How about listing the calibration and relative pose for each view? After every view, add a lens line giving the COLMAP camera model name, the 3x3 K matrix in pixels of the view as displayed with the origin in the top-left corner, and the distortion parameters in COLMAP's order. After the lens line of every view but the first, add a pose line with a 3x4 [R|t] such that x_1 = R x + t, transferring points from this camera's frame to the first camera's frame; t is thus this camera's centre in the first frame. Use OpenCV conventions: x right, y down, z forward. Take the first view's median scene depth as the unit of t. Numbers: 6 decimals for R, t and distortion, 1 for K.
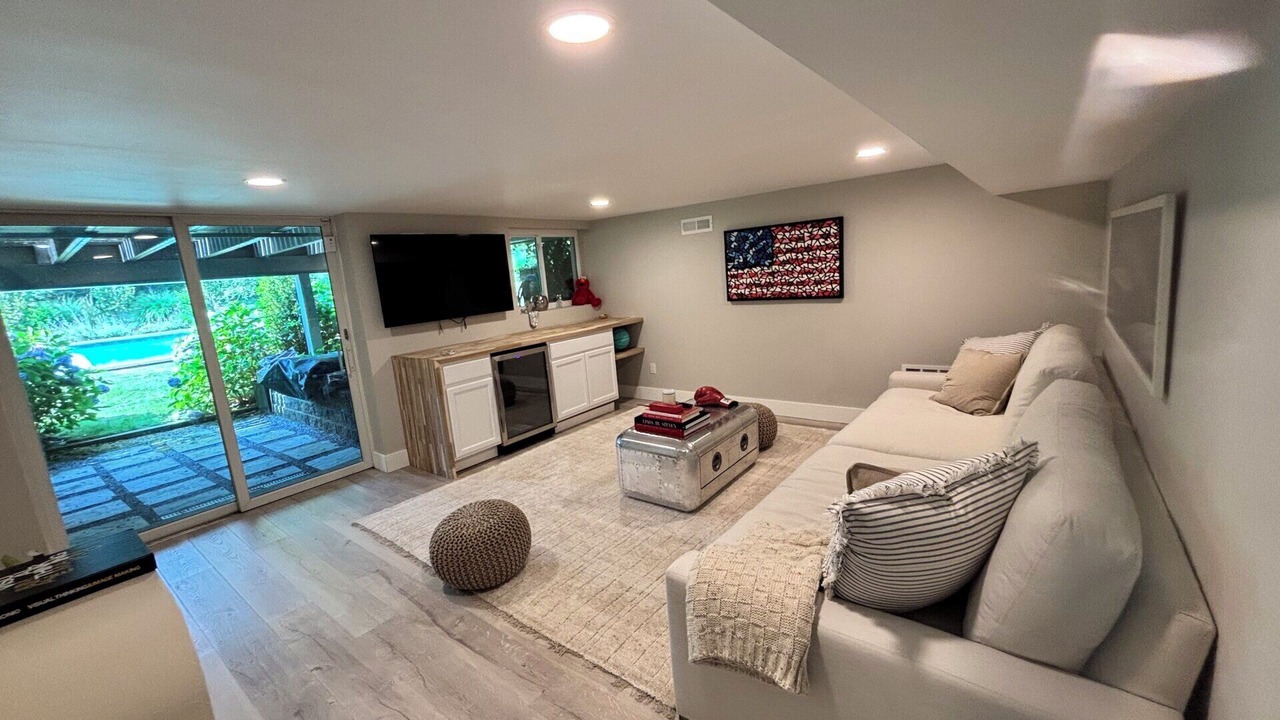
lens RADIAL K [[512.4, 0, 638.3], [0, 512.4, 358.5], [0, 0, 1]] dist [0.000928, 0.000076]
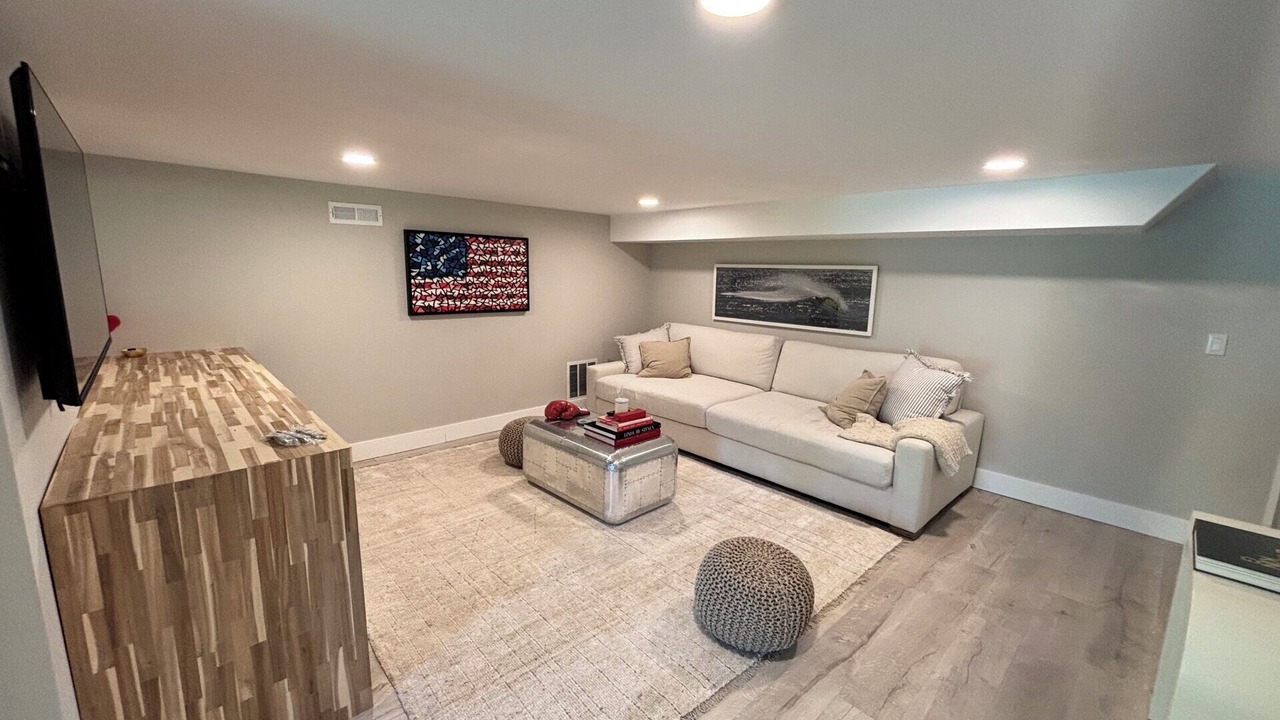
lens RADIAL K [[512.4, 0, 638.3], [0, 512.4, 358.5], [0, 0, 1]] dist [0.000928, 0.000076]
pose [[0.146864, -0.084827, 0.985513, -0.640448], [0.134954, 0.988718, 0.064991, -0.053000], [-0.979907, 0.123454, 0.156655, 0.575667]]
